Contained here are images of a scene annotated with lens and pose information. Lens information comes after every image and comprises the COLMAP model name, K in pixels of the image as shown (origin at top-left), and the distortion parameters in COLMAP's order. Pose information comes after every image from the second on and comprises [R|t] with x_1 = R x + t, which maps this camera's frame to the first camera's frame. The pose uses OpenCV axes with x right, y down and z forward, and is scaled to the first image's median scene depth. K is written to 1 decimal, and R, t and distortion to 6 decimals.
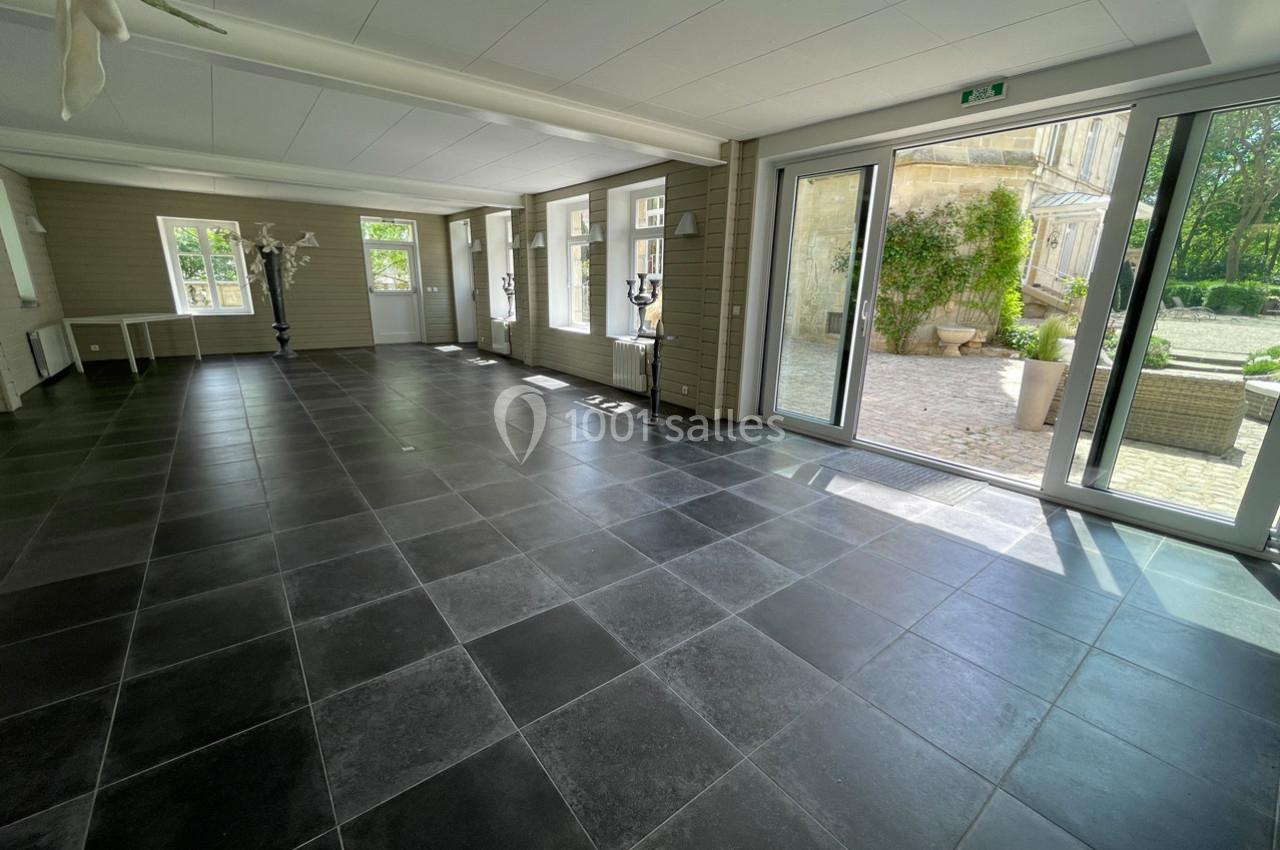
lens RADIAL K [[518.5, 0, 640.0], [0, 518.5, 425.0], [0, 0, 1]] dist [0.000303, 0.000090]
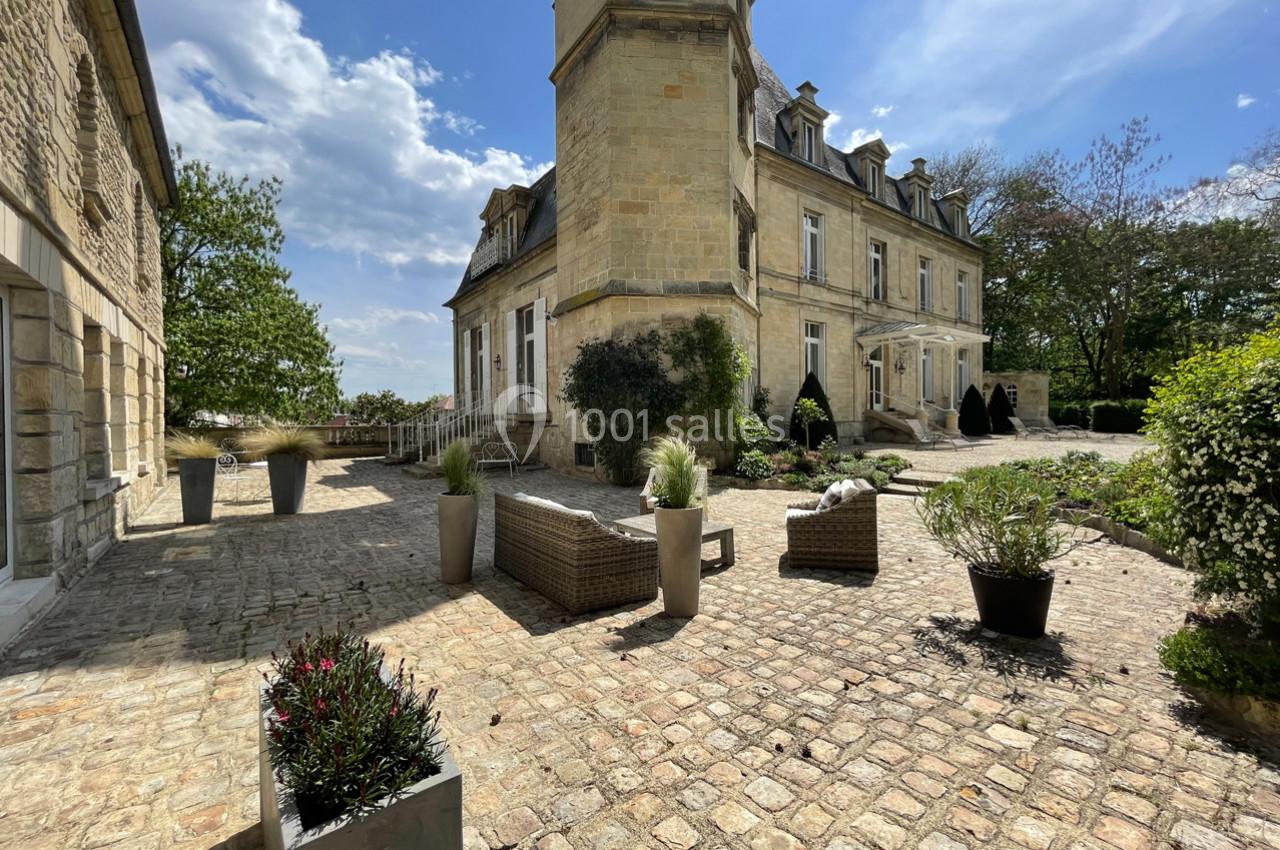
lens RADIAL K [[518.5, 0, 640.0], [0, 518.5, 425.0], [0, 0, 1]] dist [0.000303, 0.000090]
pose [[0.999518, -0.030401, -0.006228, 0.571386], [0.027799, 0.966343, -0.255752, -0.006360], [0.013794, 0.255456, 0.966722, 0.096409]]
